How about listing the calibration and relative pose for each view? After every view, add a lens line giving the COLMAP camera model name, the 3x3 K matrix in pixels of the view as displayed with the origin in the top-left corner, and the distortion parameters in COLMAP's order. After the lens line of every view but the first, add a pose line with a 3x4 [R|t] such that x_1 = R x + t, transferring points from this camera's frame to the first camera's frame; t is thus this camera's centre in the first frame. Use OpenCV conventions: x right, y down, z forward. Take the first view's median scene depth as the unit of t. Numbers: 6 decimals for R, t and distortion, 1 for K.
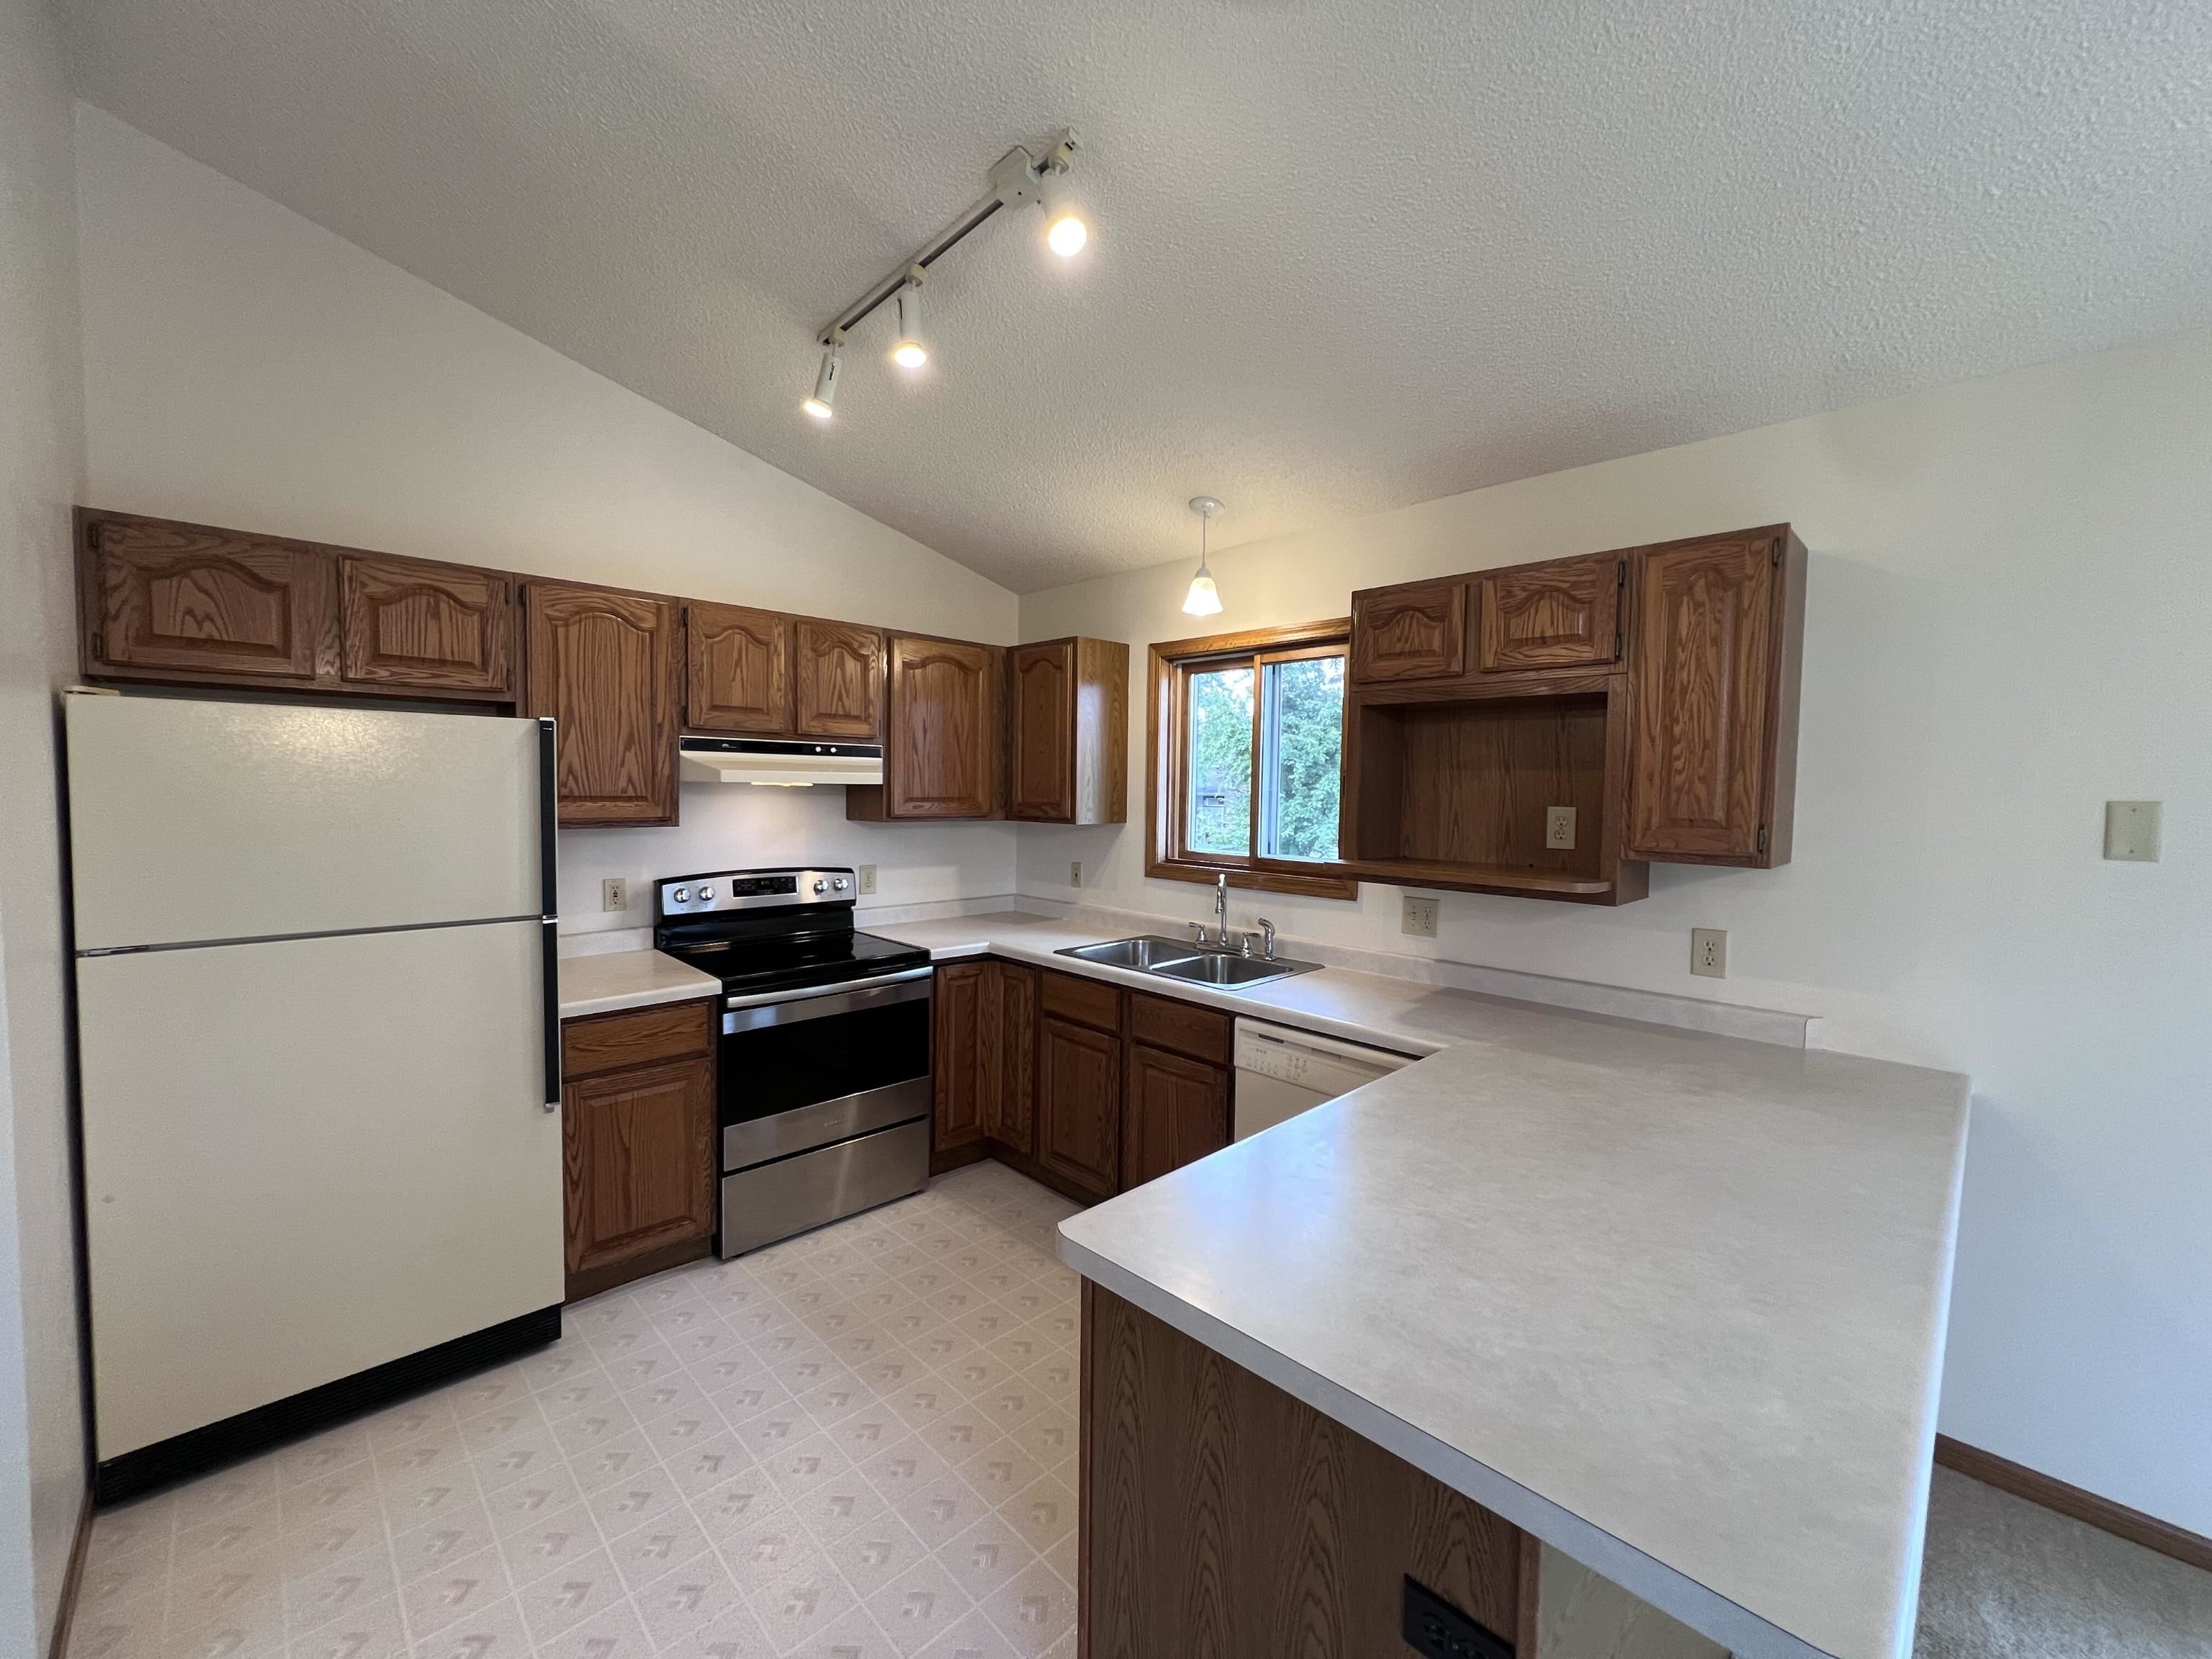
lens RADIAL K [[887.1, 0, 1106.0], [0, 887.1, 829.5], [0, 0, 1]] dist [-0.001565, -0.000285]
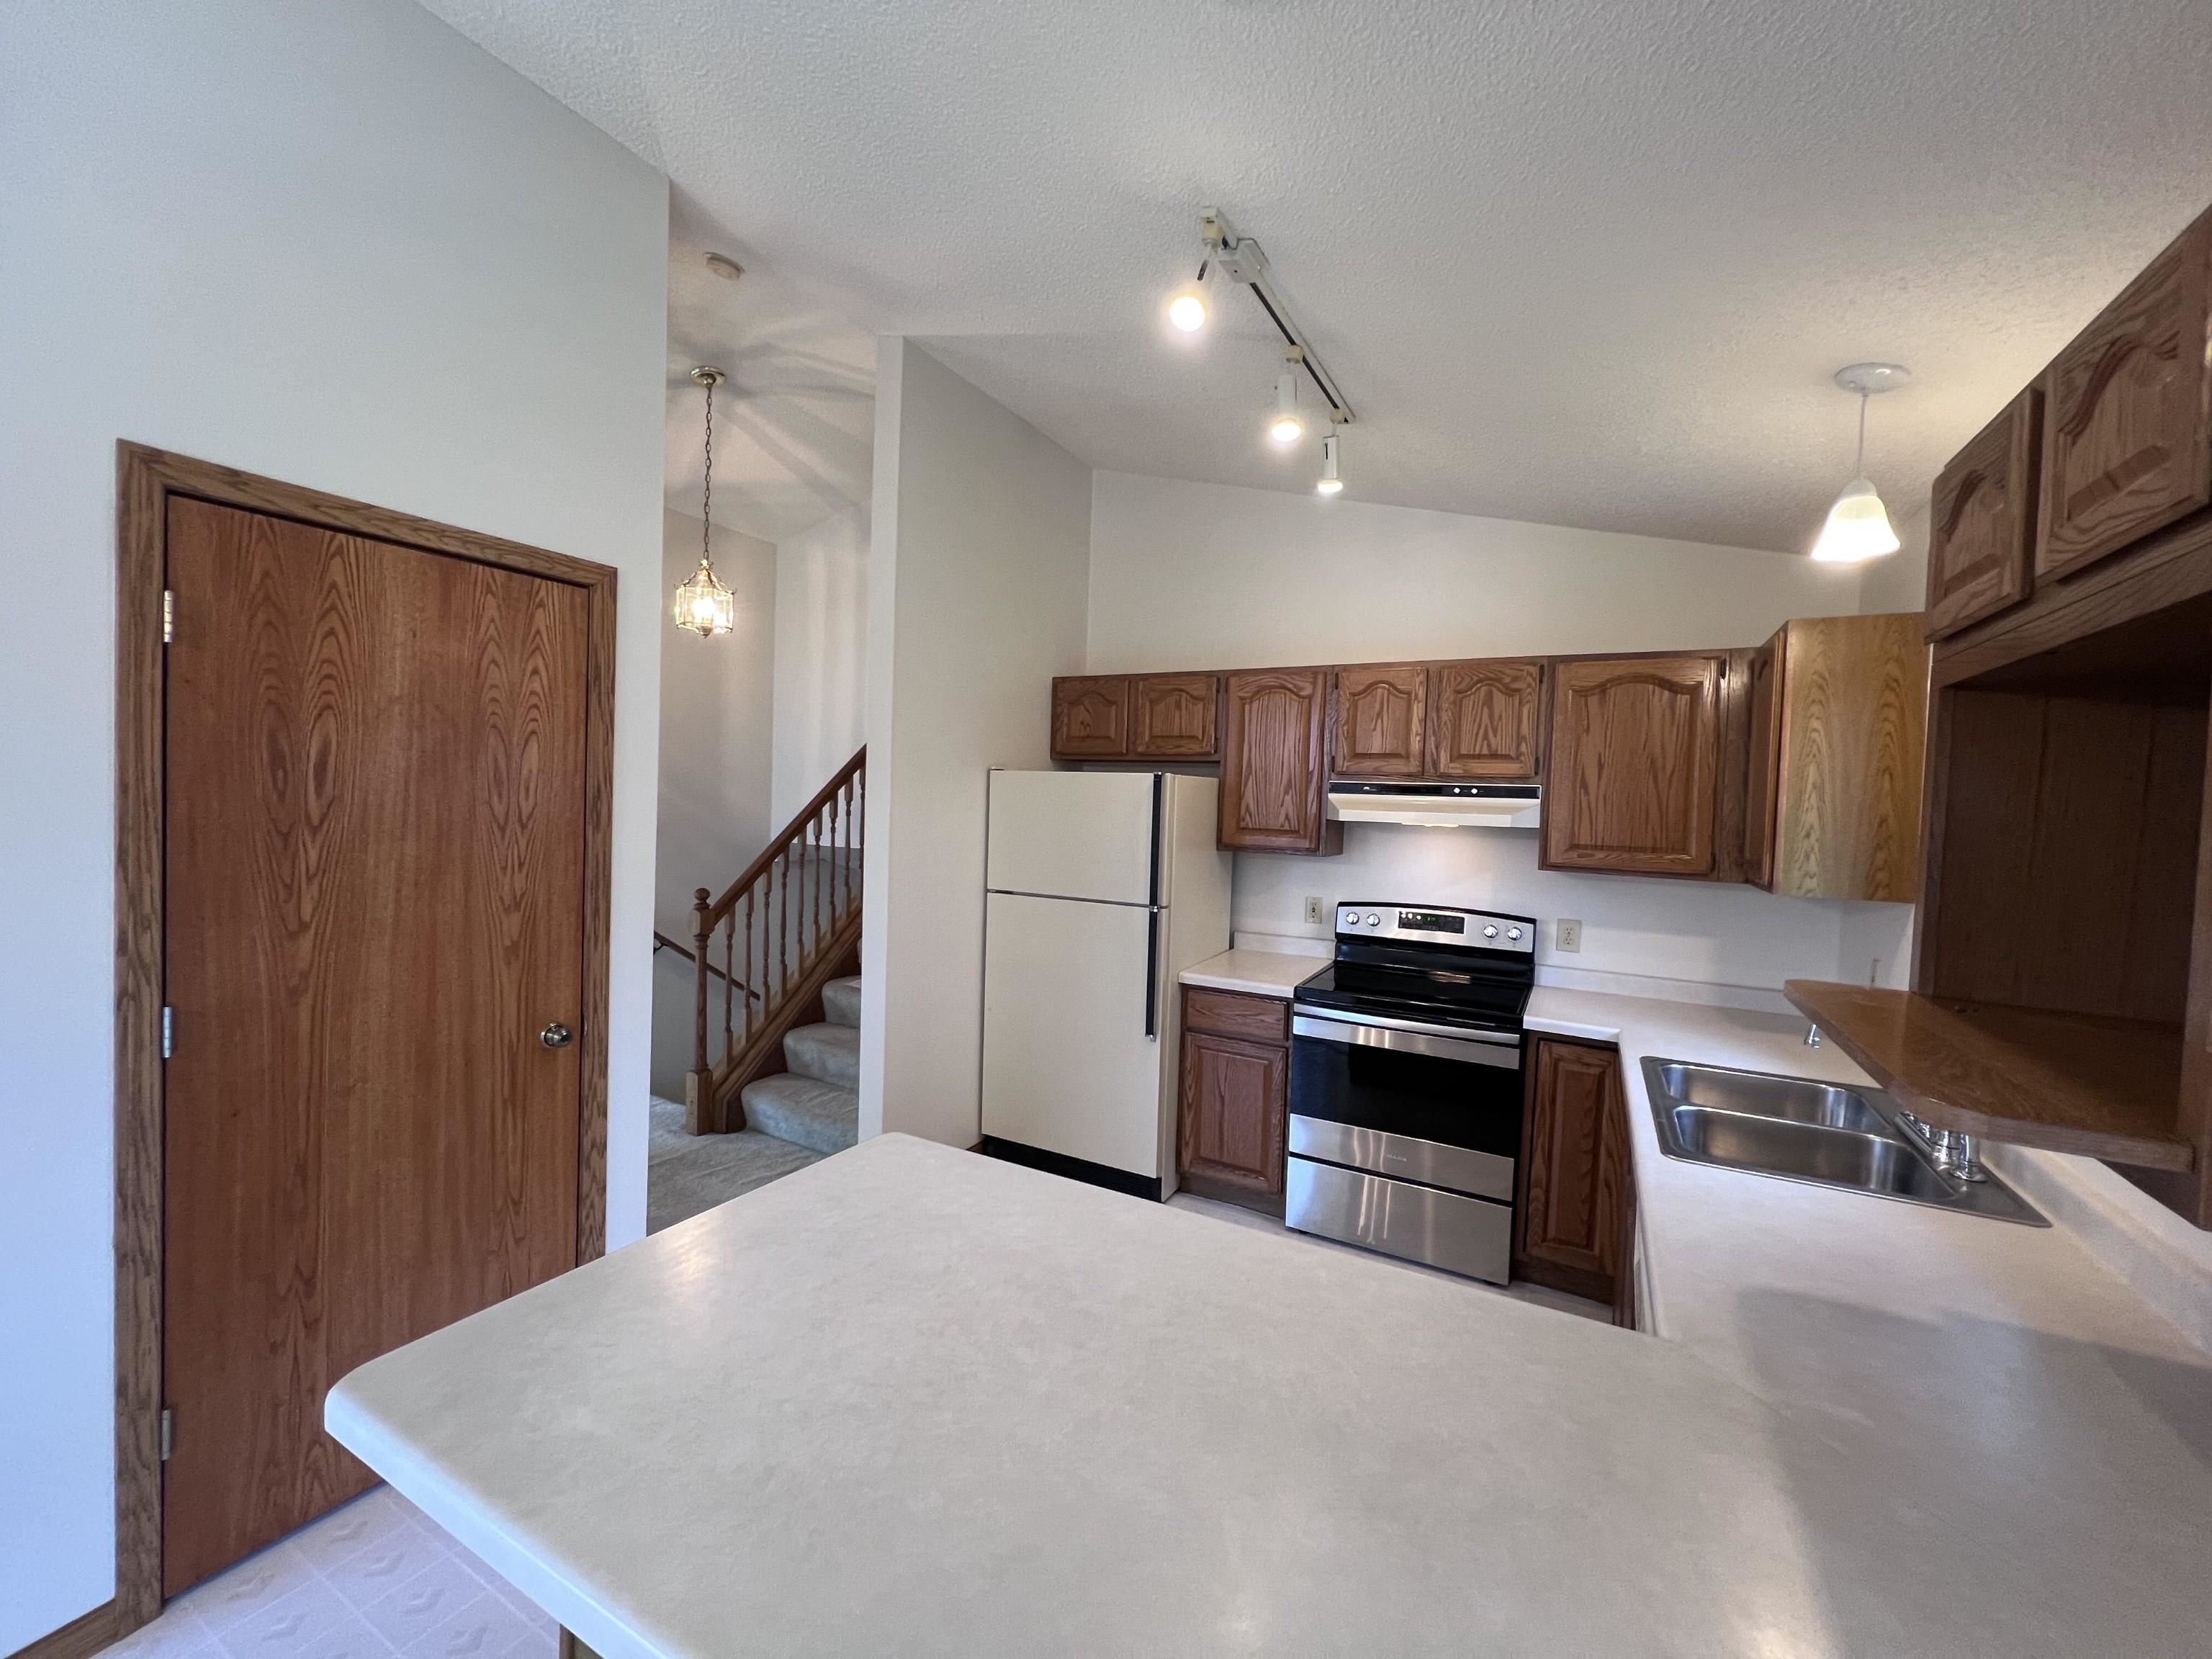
lens RADIAL K [[887.1, 0, 1106.0], [0, 887.1, 829.5], [0, 0, 1]] dist [-0.001565, -0.000285]
pose [[0.289415, 0.027730, -0.956802, 0.581987], [-0.076650, 0.997042, 0.005711, -0.024964], [0.954130, 0.071686, 0.290684, 0.378663]]
